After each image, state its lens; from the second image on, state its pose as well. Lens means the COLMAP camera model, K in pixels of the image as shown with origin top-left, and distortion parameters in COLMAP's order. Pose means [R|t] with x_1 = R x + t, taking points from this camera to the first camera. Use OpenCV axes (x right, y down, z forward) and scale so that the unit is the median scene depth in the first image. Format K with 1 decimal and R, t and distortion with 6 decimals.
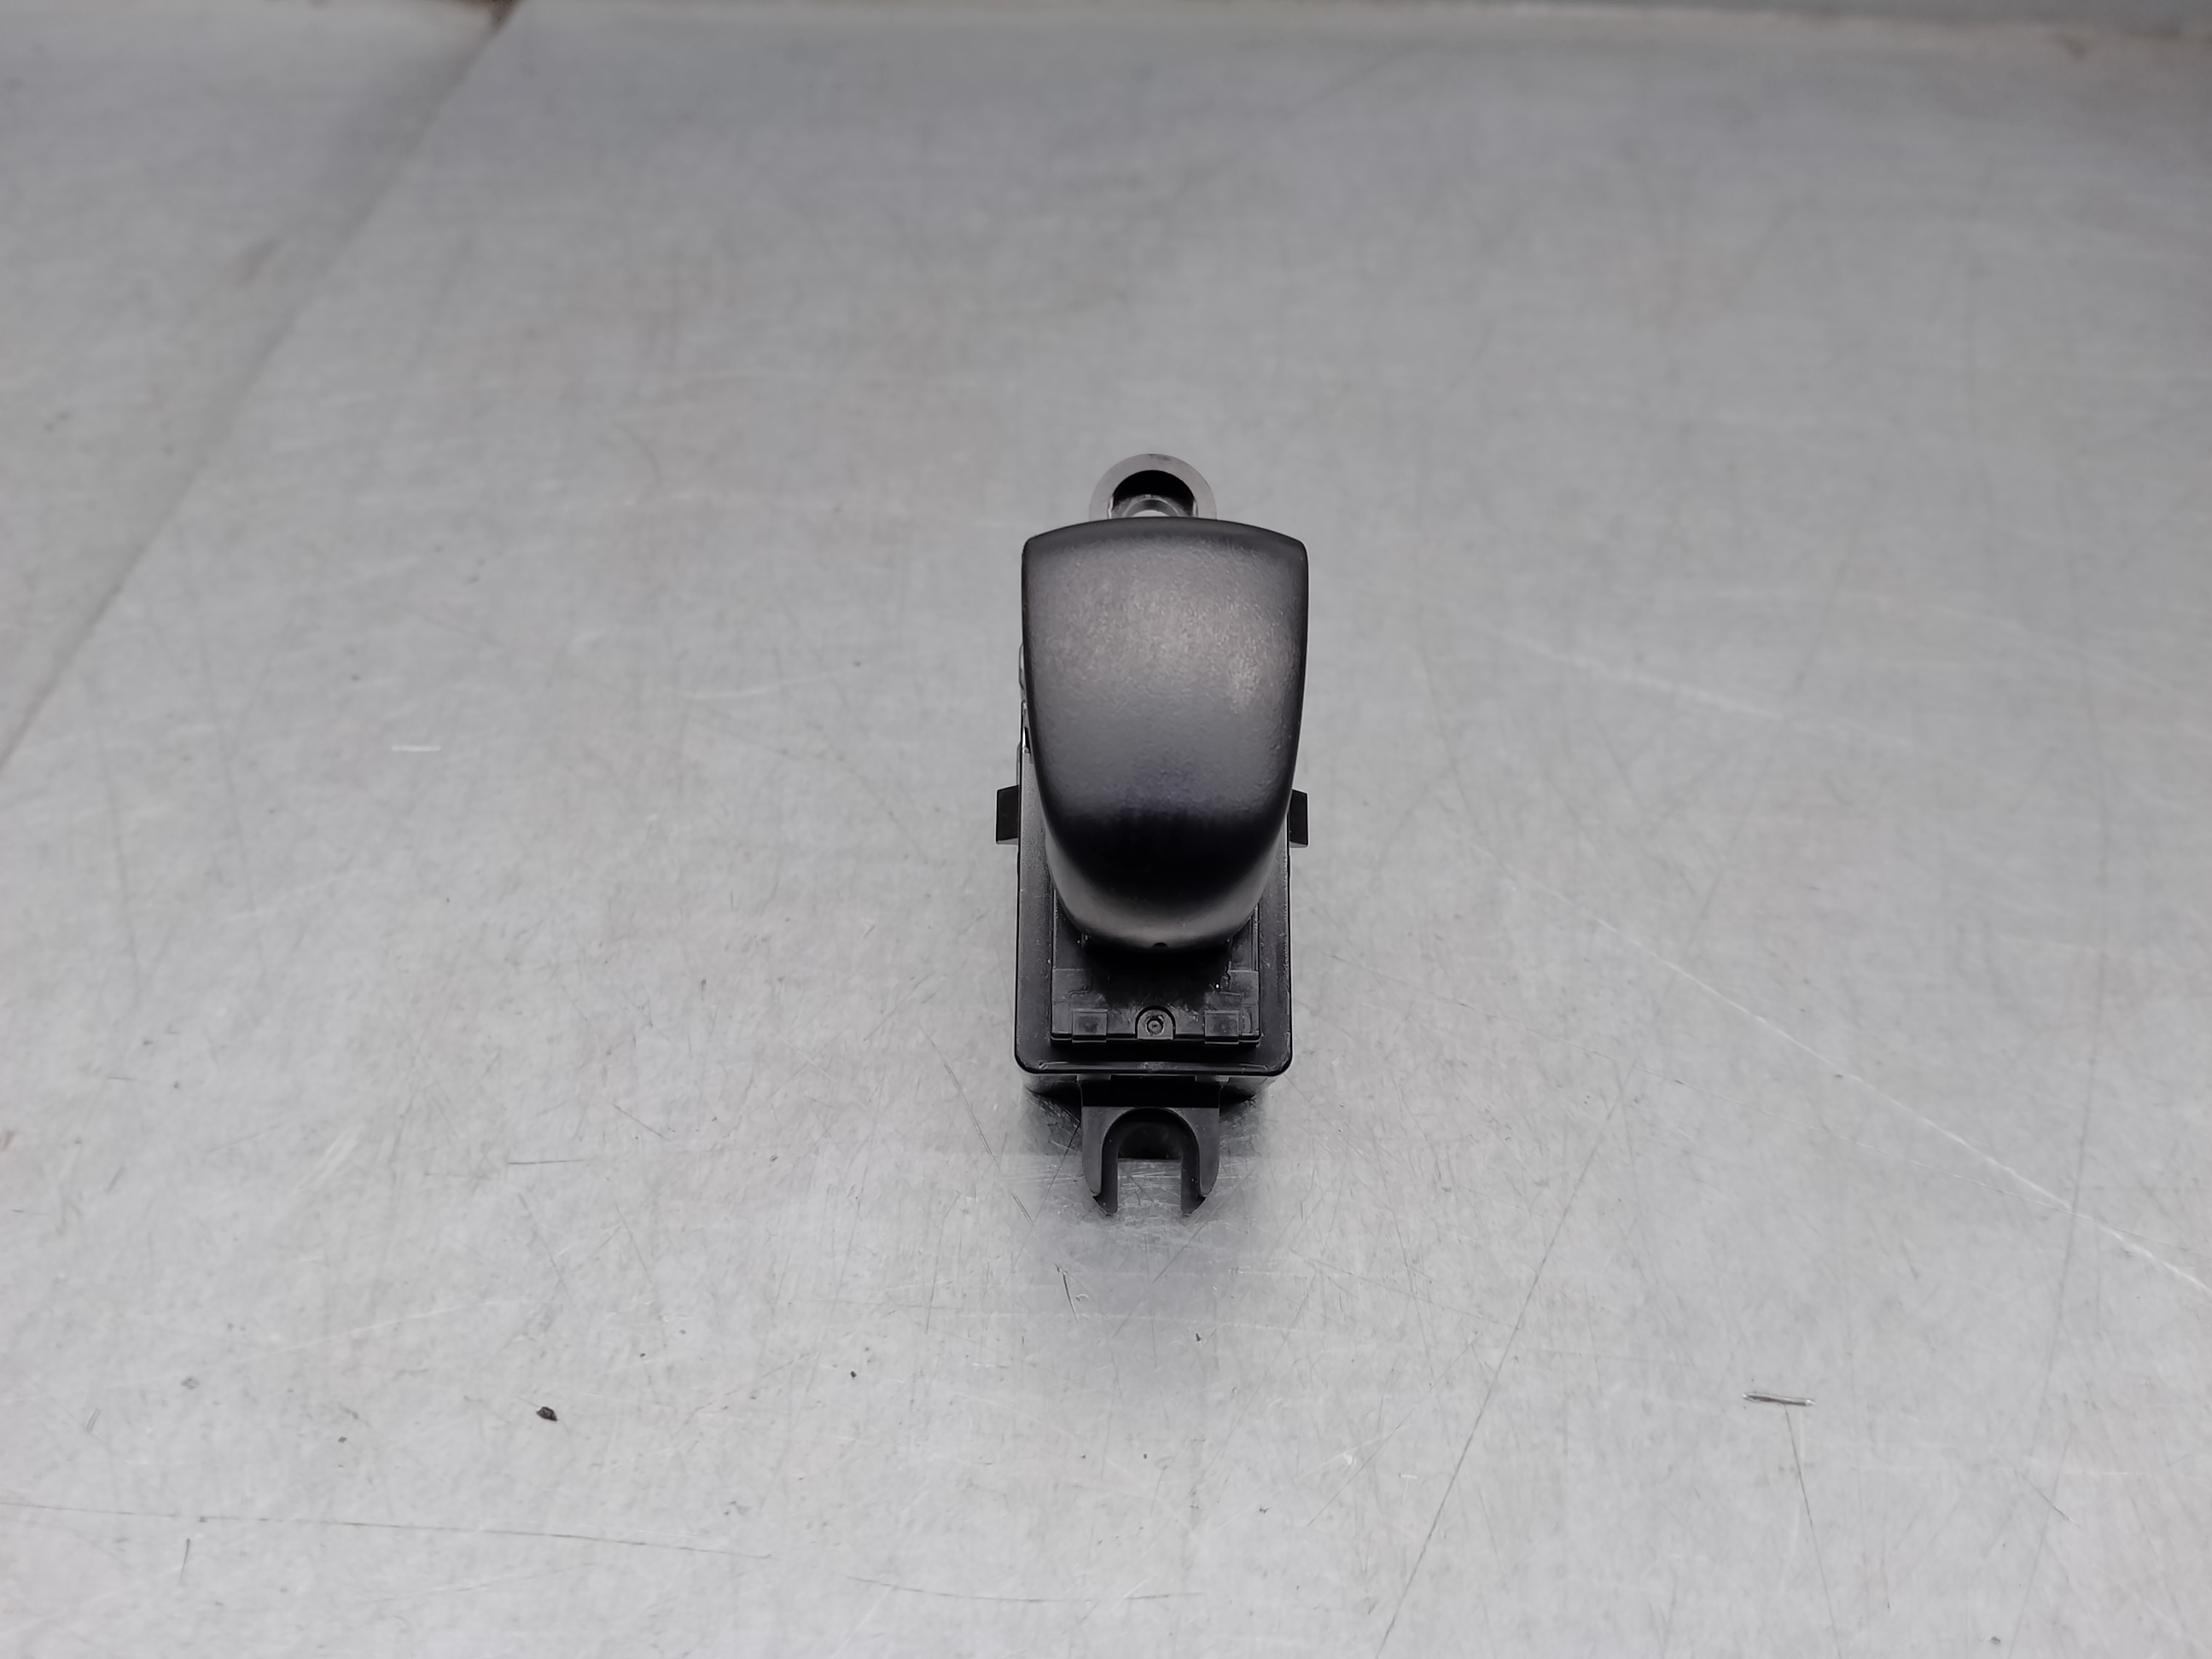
lens RADIAL K [[1806.4, 0, 1124.8], [0, 1806.4, 853.2], [0, 0, 1]] dist [0.034260, -0.136228]
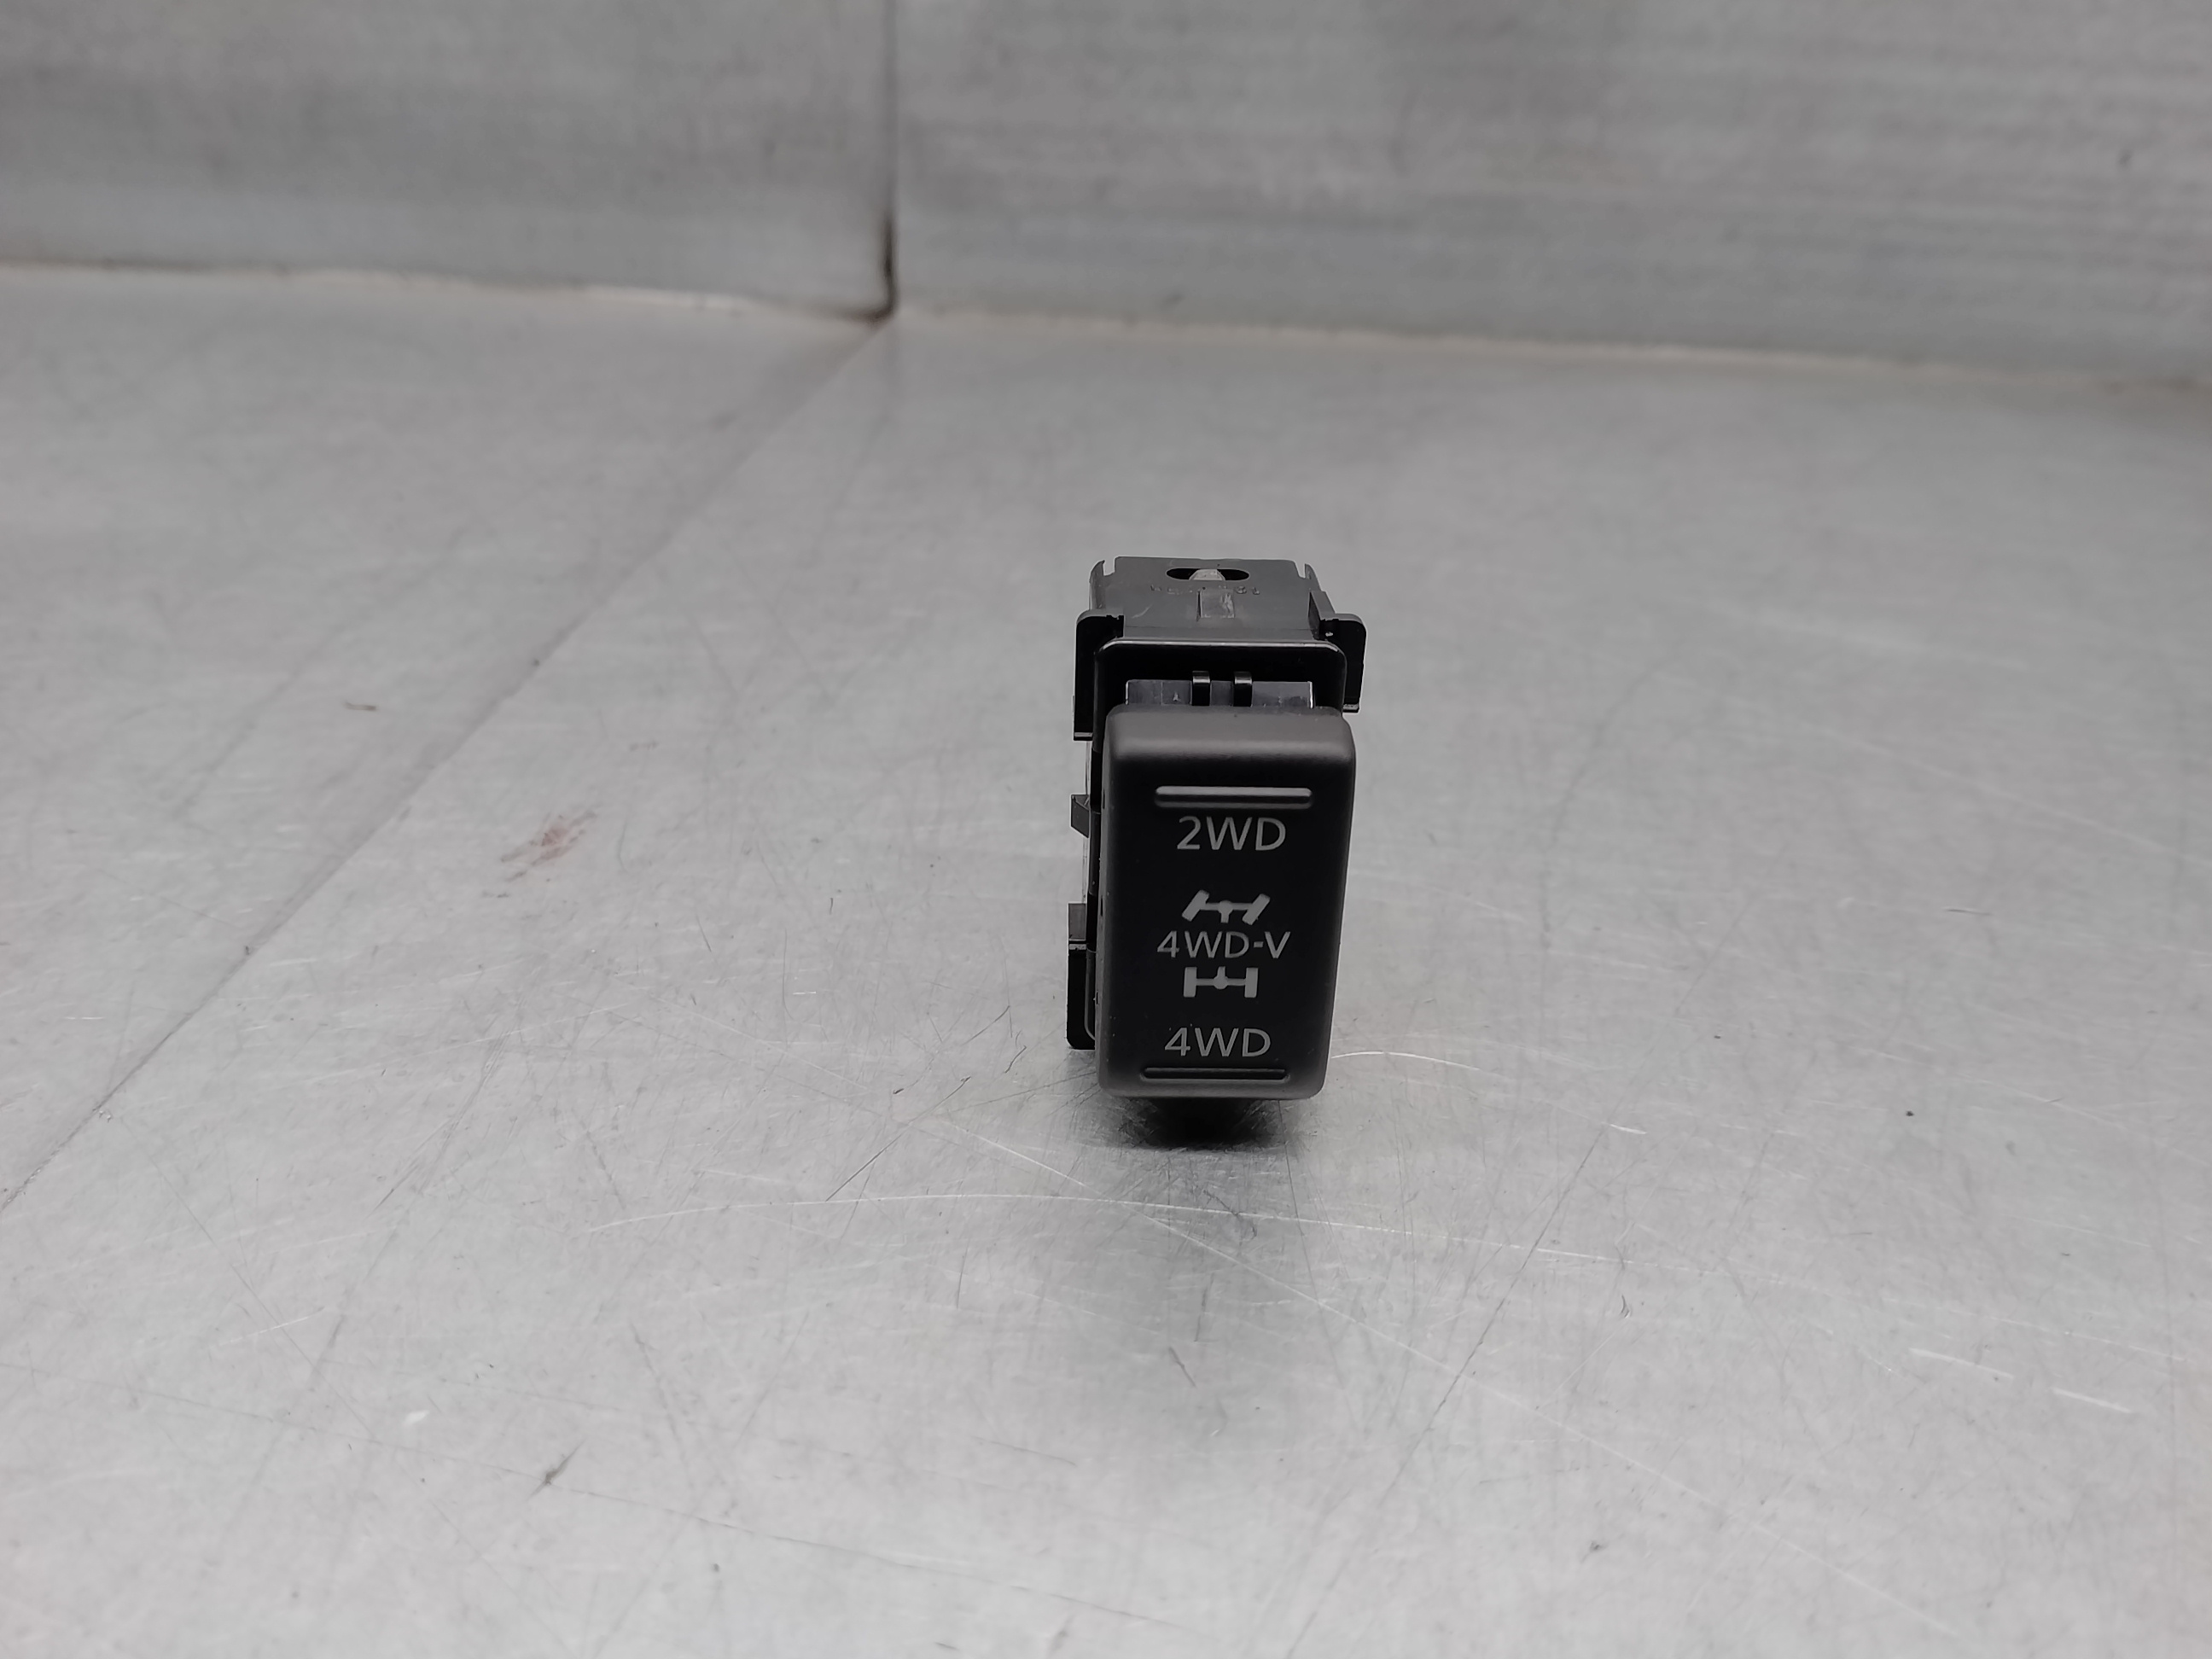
lens RADIAL K [[1806.4, 0, 1119.8], [0, 1806.4, 820.1], [0, 0, 1]] dist [0.034260, -0.136228]
pose [[0.997259, 0.049903, -0.054636, -0.178247], [-0.064512, 0.948007, -0.311642, 0.608634], [0.036243, 0.314312, 0.948627, -0.290329]]
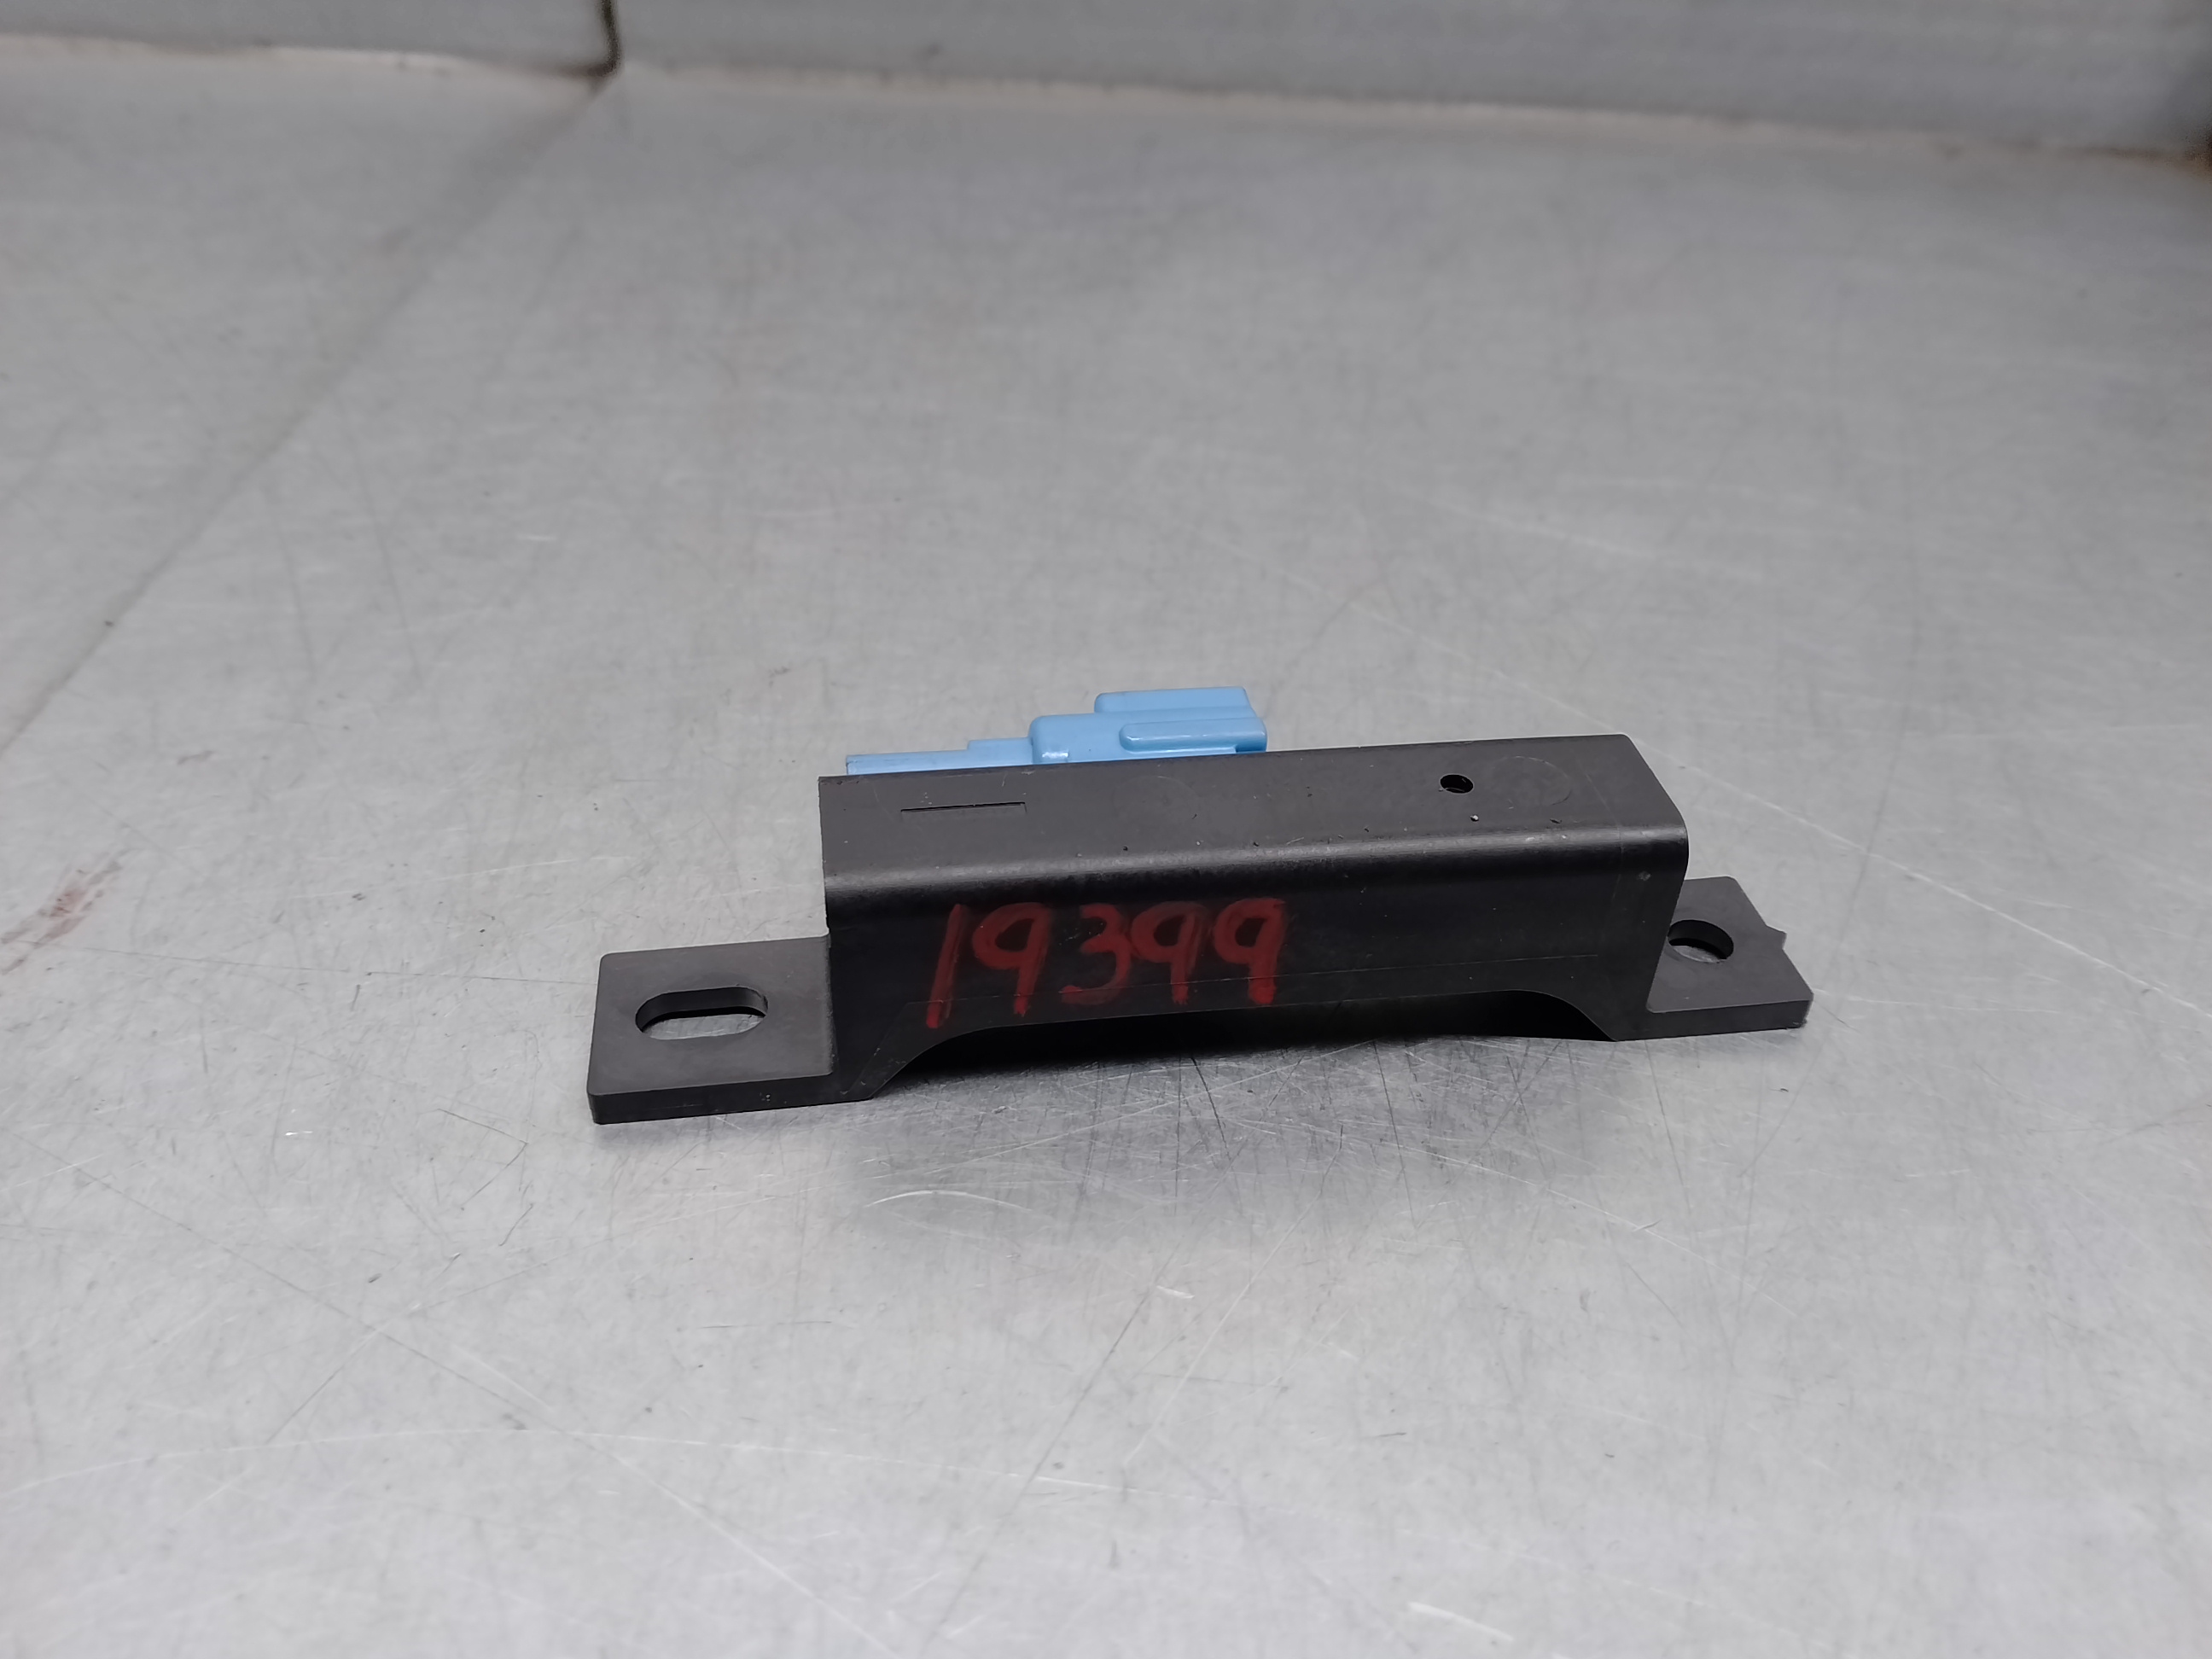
lens RADIAL K [[1806.4, 0, 1111.1], [0, 1806.4, 838.9], [0, 0, 1]] dist [0.034260, -0.136228]
pose [[0.999525, 0.030643, -0.003334, 0.008182], [-0.030818, 0.991483, -0.126535, 0.344515], [-0.000571, 0.126577, 0.991957, -0.227749]]
